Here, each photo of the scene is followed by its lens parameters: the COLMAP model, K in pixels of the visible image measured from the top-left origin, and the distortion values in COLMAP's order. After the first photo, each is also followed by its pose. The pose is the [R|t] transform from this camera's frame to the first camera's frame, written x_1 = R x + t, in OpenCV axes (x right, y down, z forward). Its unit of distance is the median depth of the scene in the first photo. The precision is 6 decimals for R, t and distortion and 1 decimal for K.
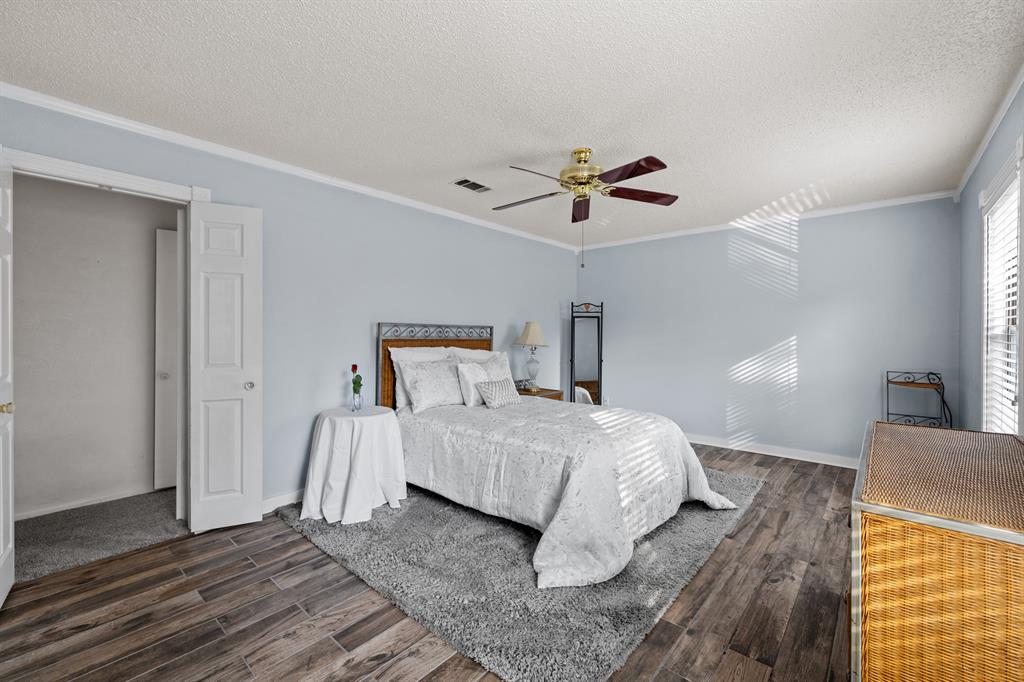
lens RADIAL K [[432.1, 0, 506.6], [0, 432.1, 332.1], [0, 0, 1]] dist [0.000630, -0.000103]
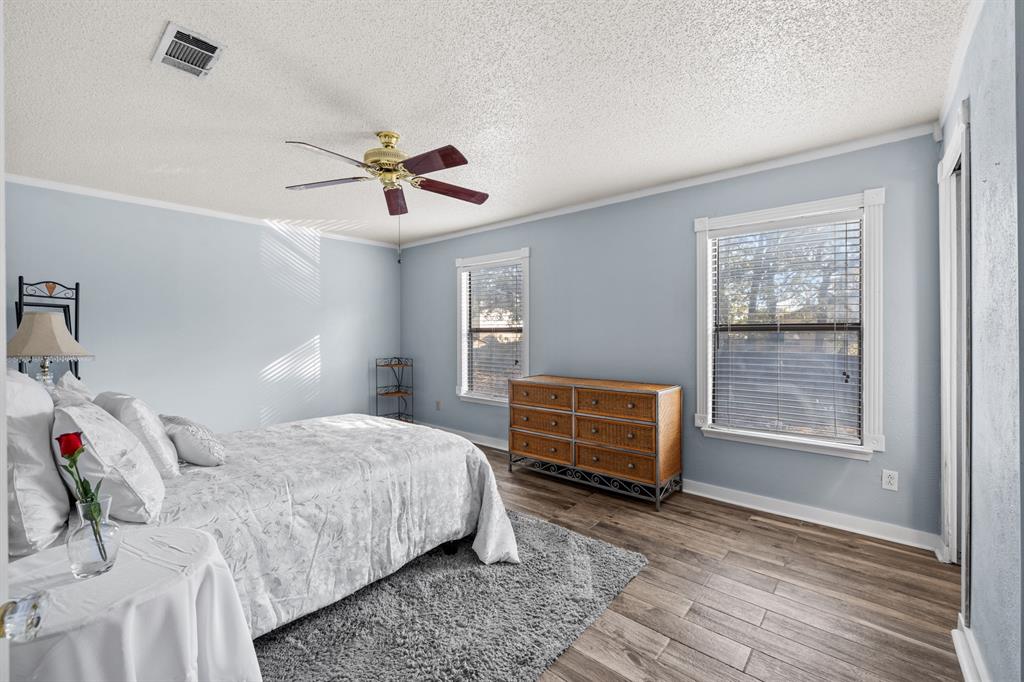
lens RADIAL K [[421.0, 0, 512.8], [0, 421.0, 333.6], [0, 0, 1]] dist [-0.001303, -0.000126]
pose [[-0.008853, -0.003352, 0.999955, -0.718270], [-0.000012, 0.999994, 0.003352, 0.001704], [-0.999961, 0.000018, -0.008853, 0.735425]]
